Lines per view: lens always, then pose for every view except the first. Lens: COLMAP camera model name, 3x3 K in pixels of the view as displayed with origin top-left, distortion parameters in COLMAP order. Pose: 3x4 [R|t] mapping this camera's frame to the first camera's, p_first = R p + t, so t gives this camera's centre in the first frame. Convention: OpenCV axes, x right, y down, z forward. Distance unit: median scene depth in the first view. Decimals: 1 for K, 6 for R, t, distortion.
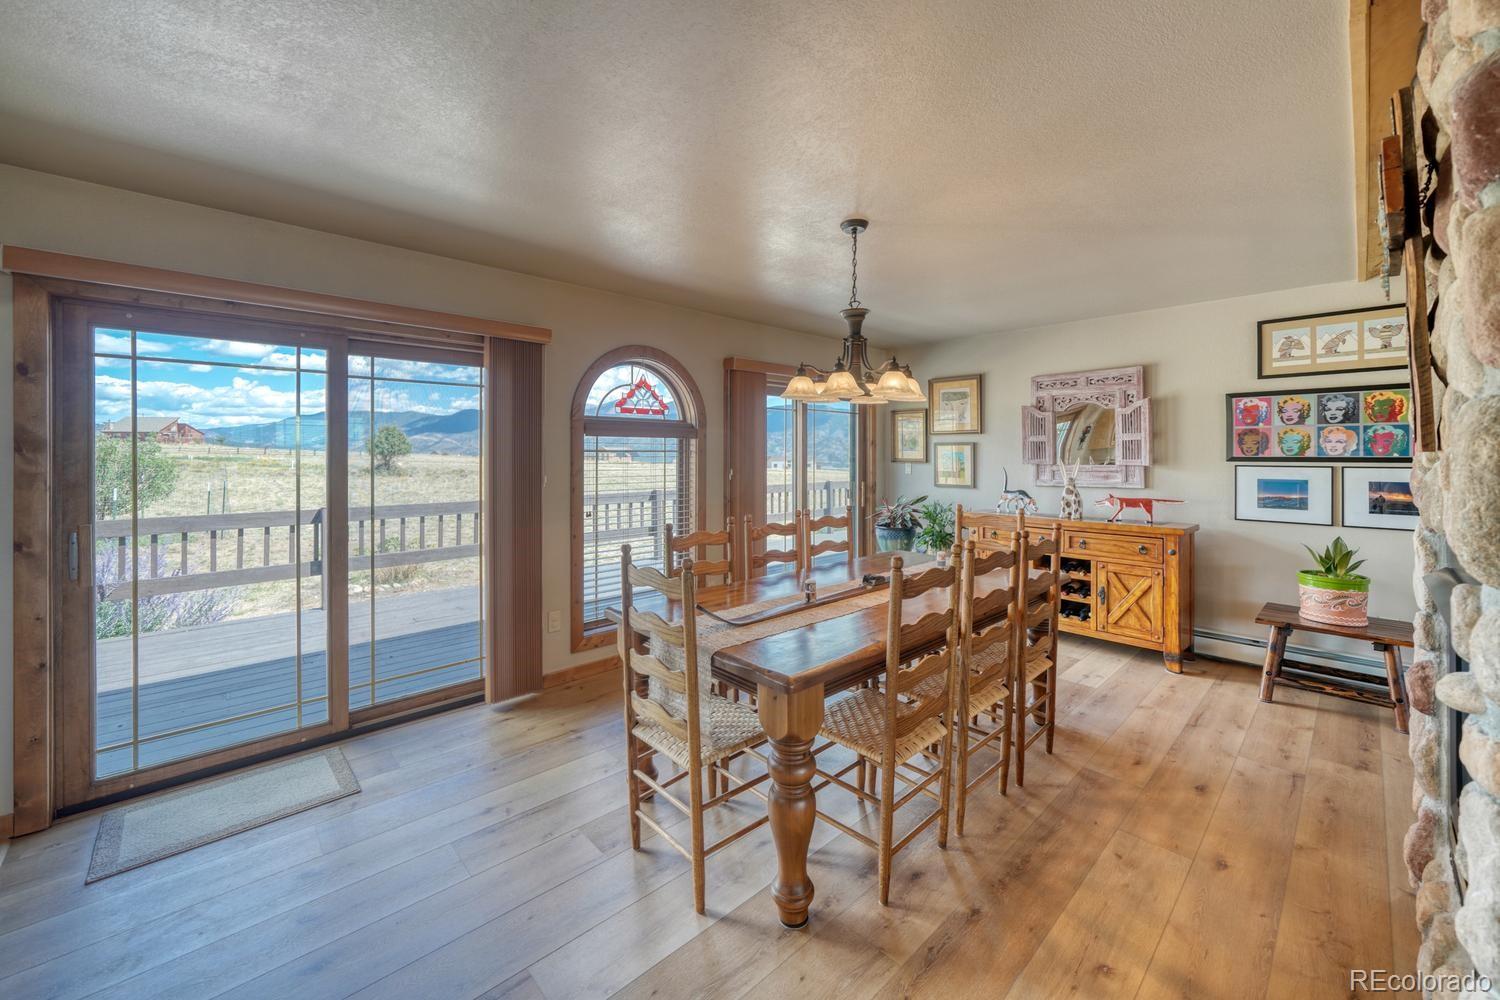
lens RADIAL K [[570.2, 0, 773.6], [0, 570.2, 446.4], [0, 0, 1]] dist [-0.004768, 0.000295]
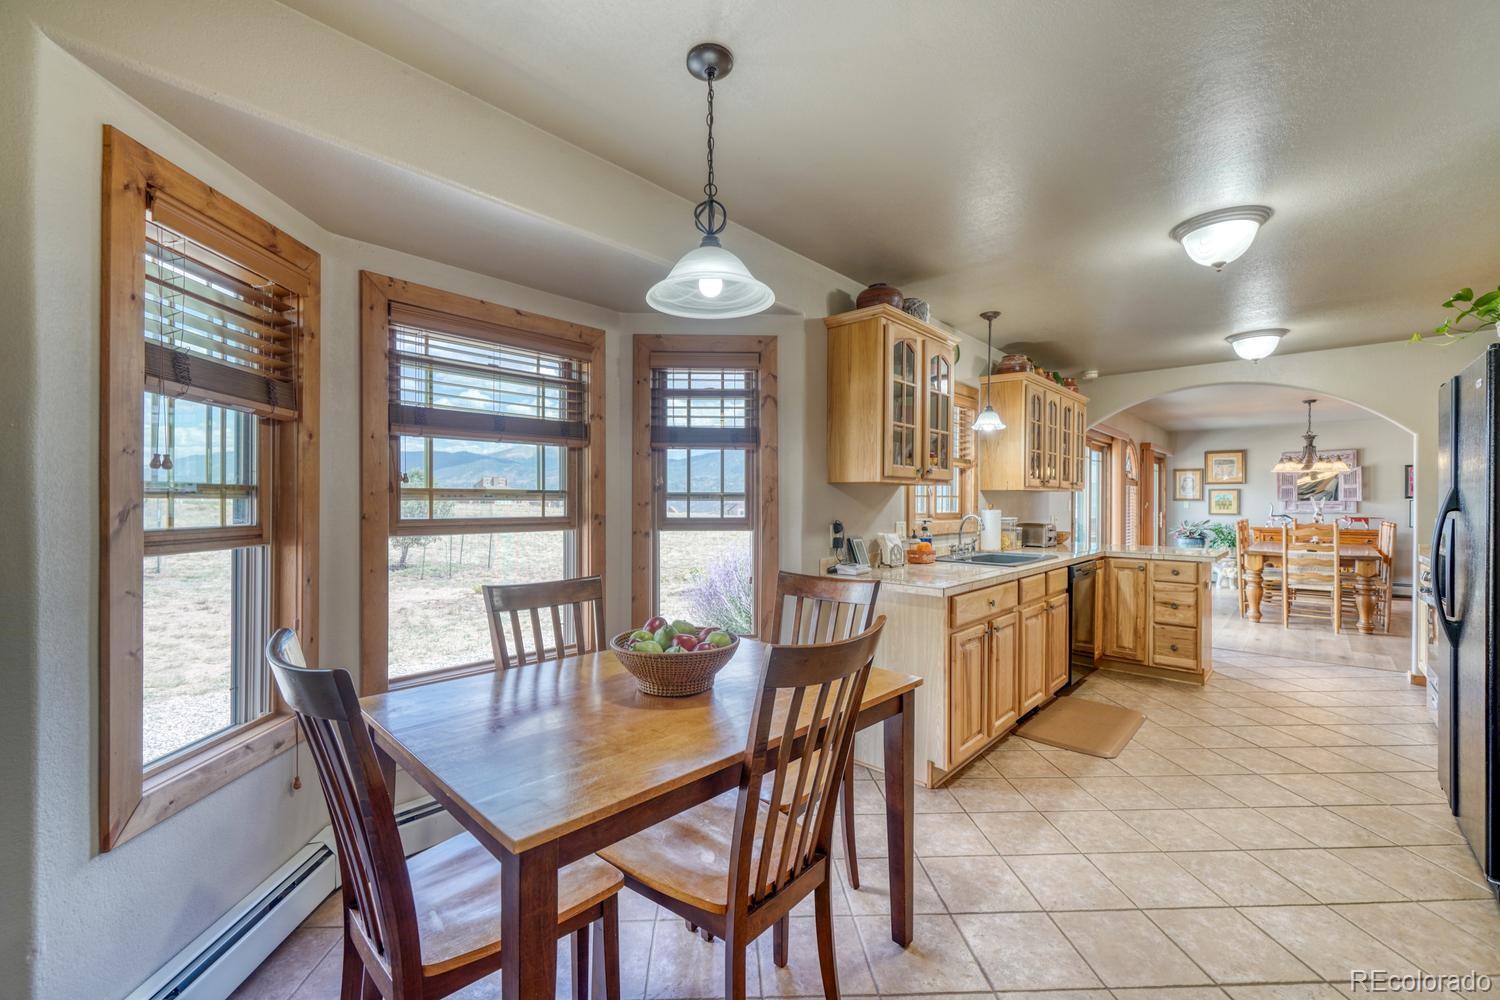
lens RADIAL K [[630.5, 0, 743.6], [0, 630.5, 500.9], [0, 0, 1]] dist [-0.002487, 0.001319]
pose [[0.997859, 0.003184, 0.065317, -1.590651], [-0.003994, 0.999917, 0.012274, 0.014967], [-0.065272, -0.012508, 0.997789, -1.012824]]
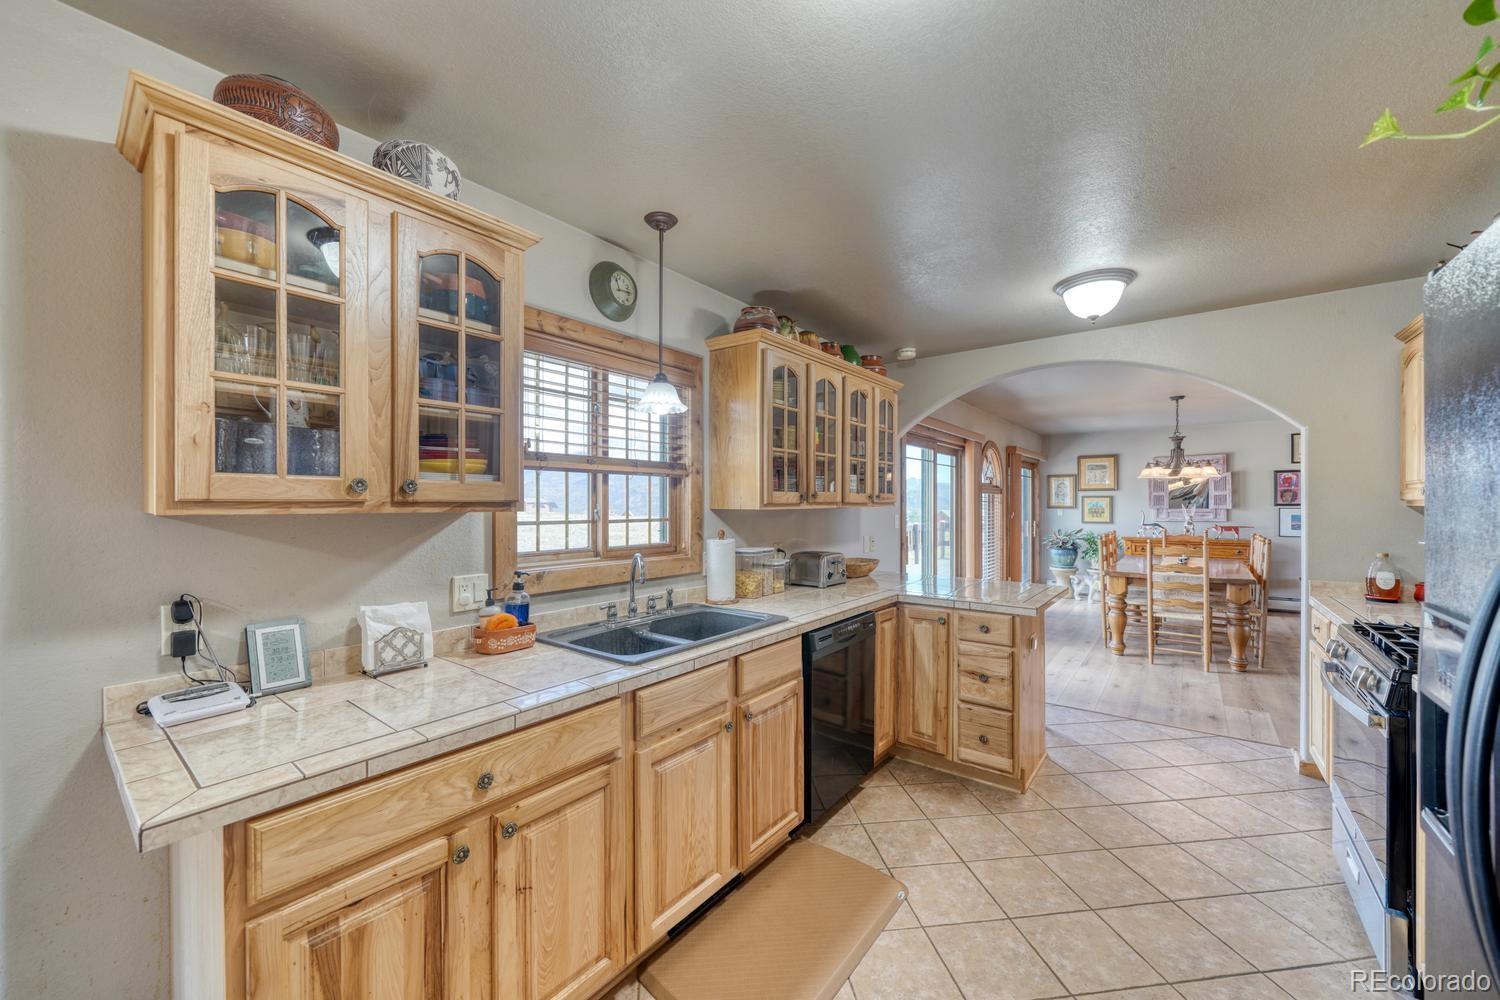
lens RADIAL K [[570.2, 0, 752.0], [0, 570.2, 504.7], [0, 0, 1]] dist [-0.004768, 0.000295]
pose [[0.989589, -0.003444, 0.143879, -1.137719], [0.001361, 0.999893, 0.014575, -0.007899], [-0.143914, -0.014228, 0.989488, -0.595427]]
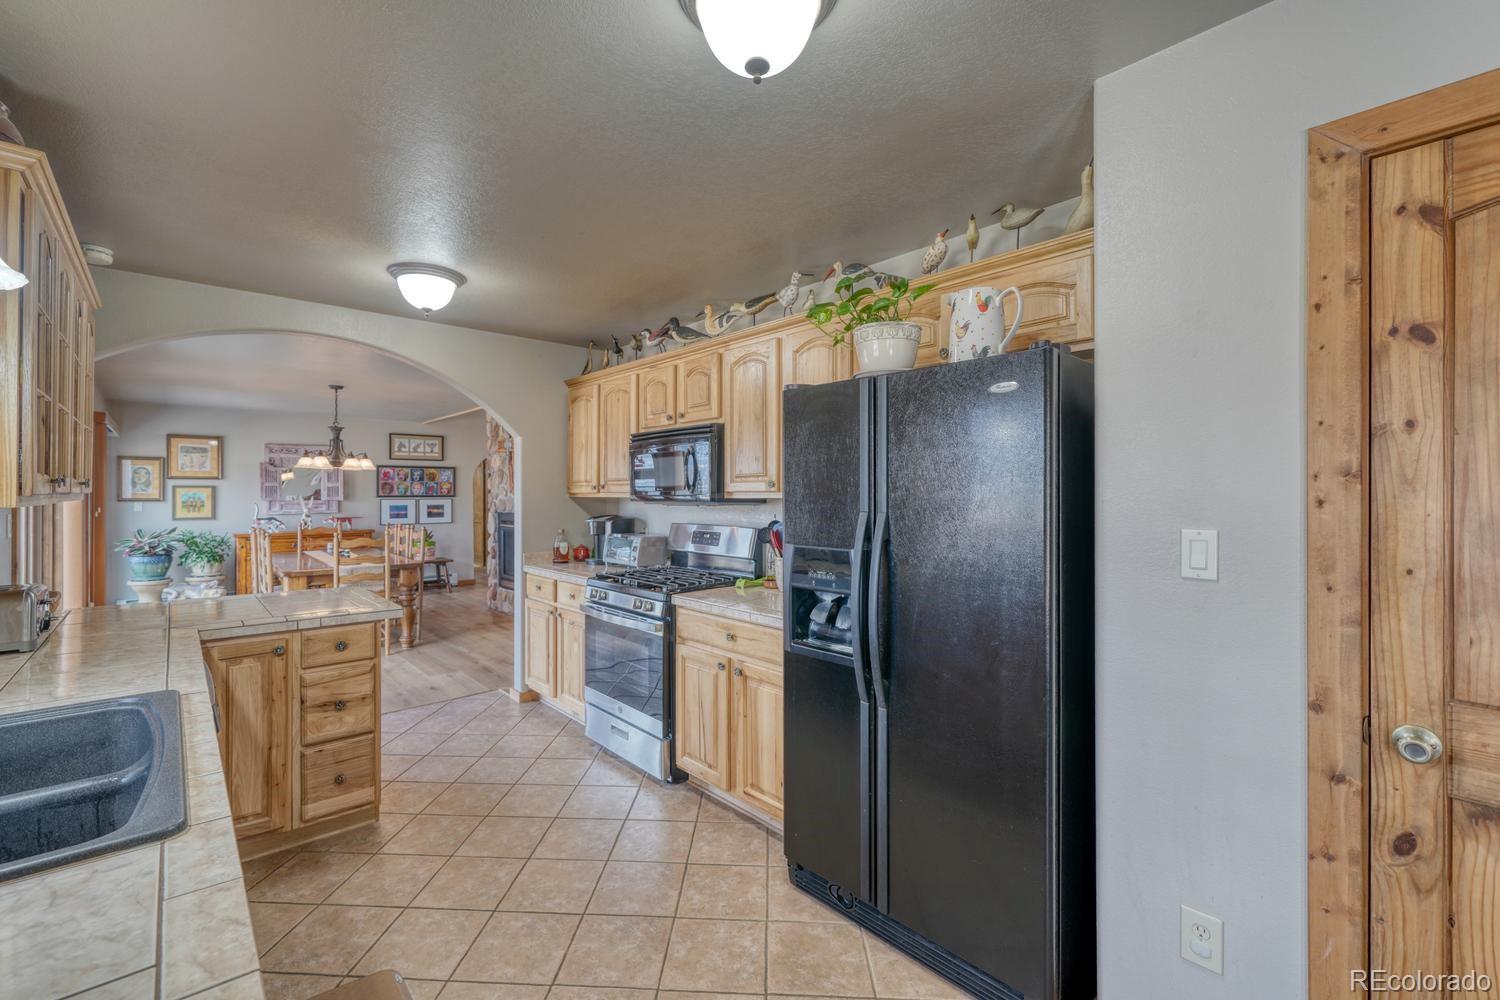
lens RADIAL K [[630.5, 0, 731.9], [0, 630.5, 492.5], [0, 0, 1]] dist [-0.002487, 0.001319]
pose [[0.041977, 0.001404, 0.999118, -1.374616], [-0.012575, 0.999921, -0.000876, -0.005986], [-0.999039, -0.012527, 0.041991, -0.377098]]
